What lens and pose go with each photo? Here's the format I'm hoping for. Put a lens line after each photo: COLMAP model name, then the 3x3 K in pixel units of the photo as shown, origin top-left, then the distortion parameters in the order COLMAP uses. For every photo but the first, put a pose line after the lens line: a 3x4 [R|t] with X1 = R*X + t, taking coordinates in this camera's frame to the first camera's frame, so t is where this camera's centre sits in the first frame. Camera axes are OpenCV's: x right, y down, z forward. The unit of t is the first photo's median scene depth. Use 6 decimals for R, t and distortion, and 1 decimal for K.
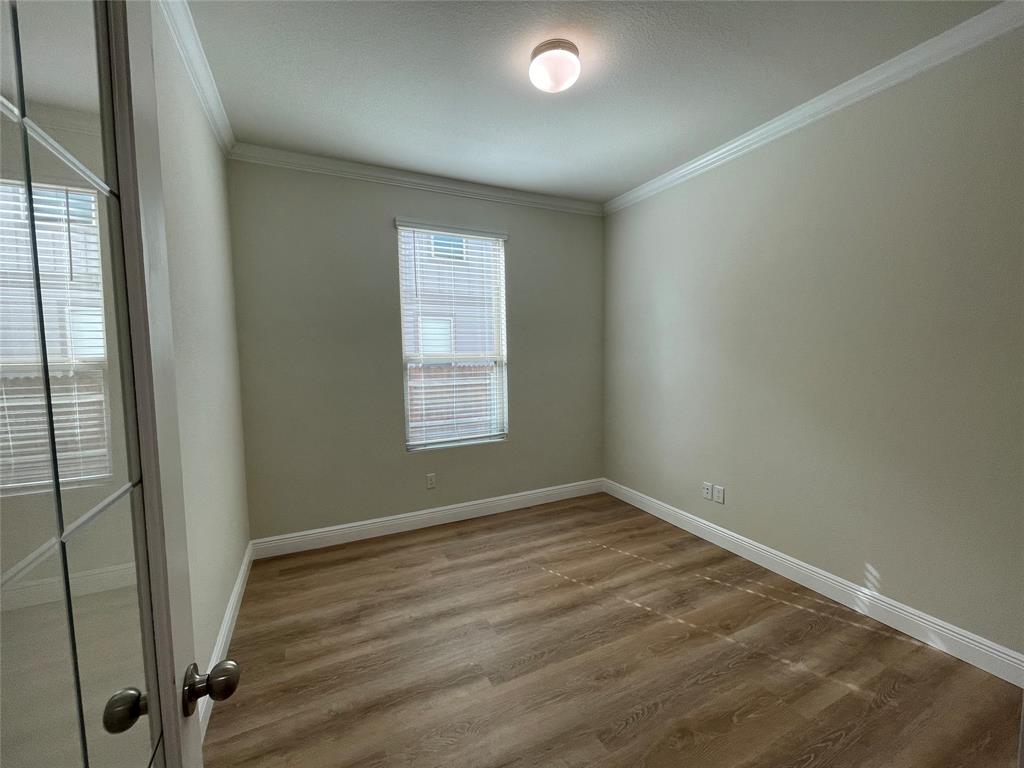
lens RADIAL K [[414.9, 0, 505.6], [0, 414.9, 384.3], [0, 0, 1]] dist [-0.002649, -0.000015]
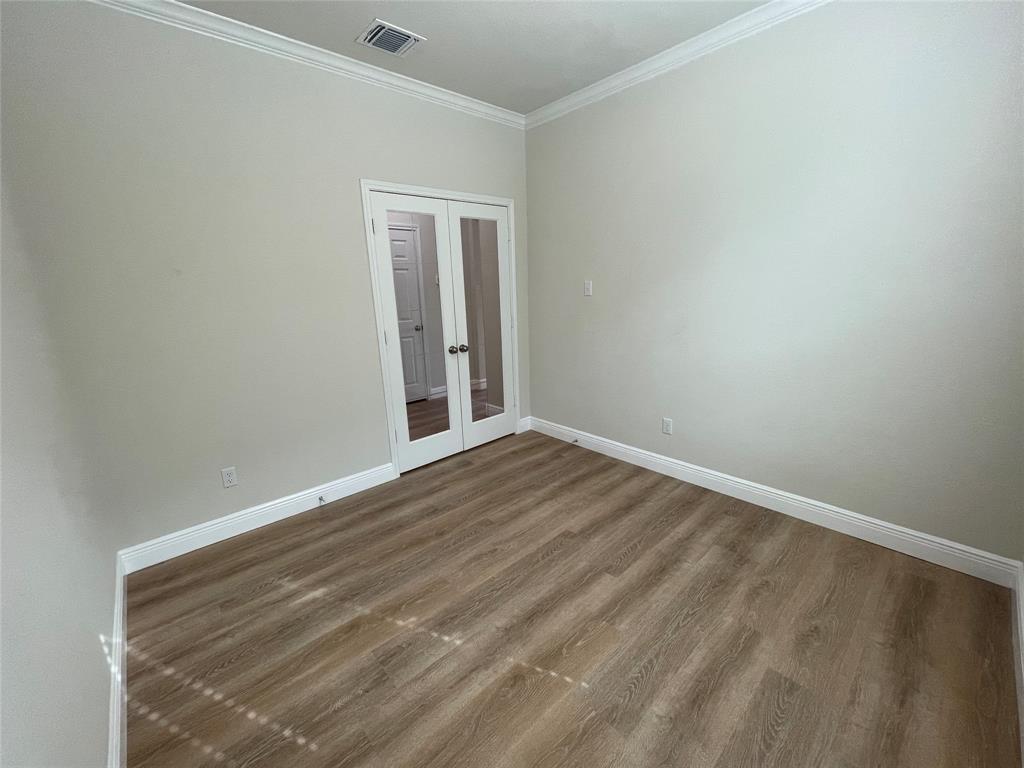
lens RADIAL K [[414.9, 0, 505.6], [0, 414.9, 384.3], [0, 0, 1]] dist [-0.002649, -0.000015]
pose [[-0.957518, 0.112388, -0.265573, 0.316971], [0.023072, 0.947834, 0.317928, -0.118549], [0.287450, 0.298294, -0.910161, 1.351659]]
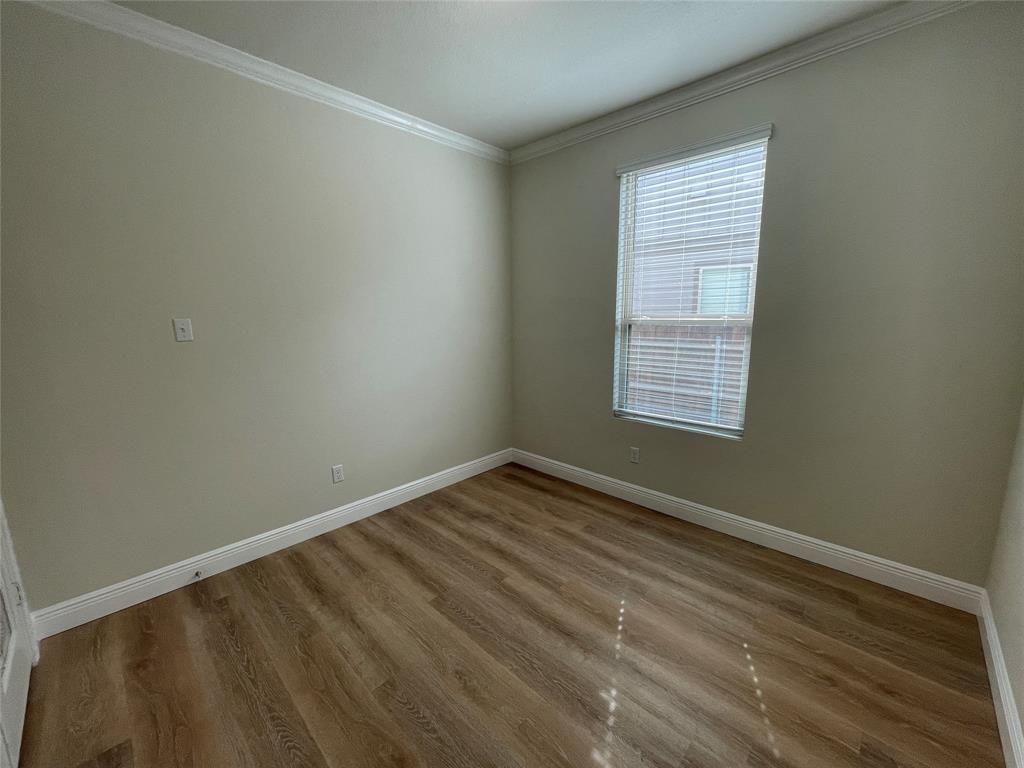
lens RADIAL K [[414.9, 0, 505.6], [0, 414.9, 384.3], [0, 0, 1]] dist [-0.002649, -0.000015]
pose [[0.345180, 0.170217, -0.922972, 0.678008], [-0.068181, 0.985365, 0.156225, -0.055595], [0.936057, 0.009004, 0.351734, 0.513491]]
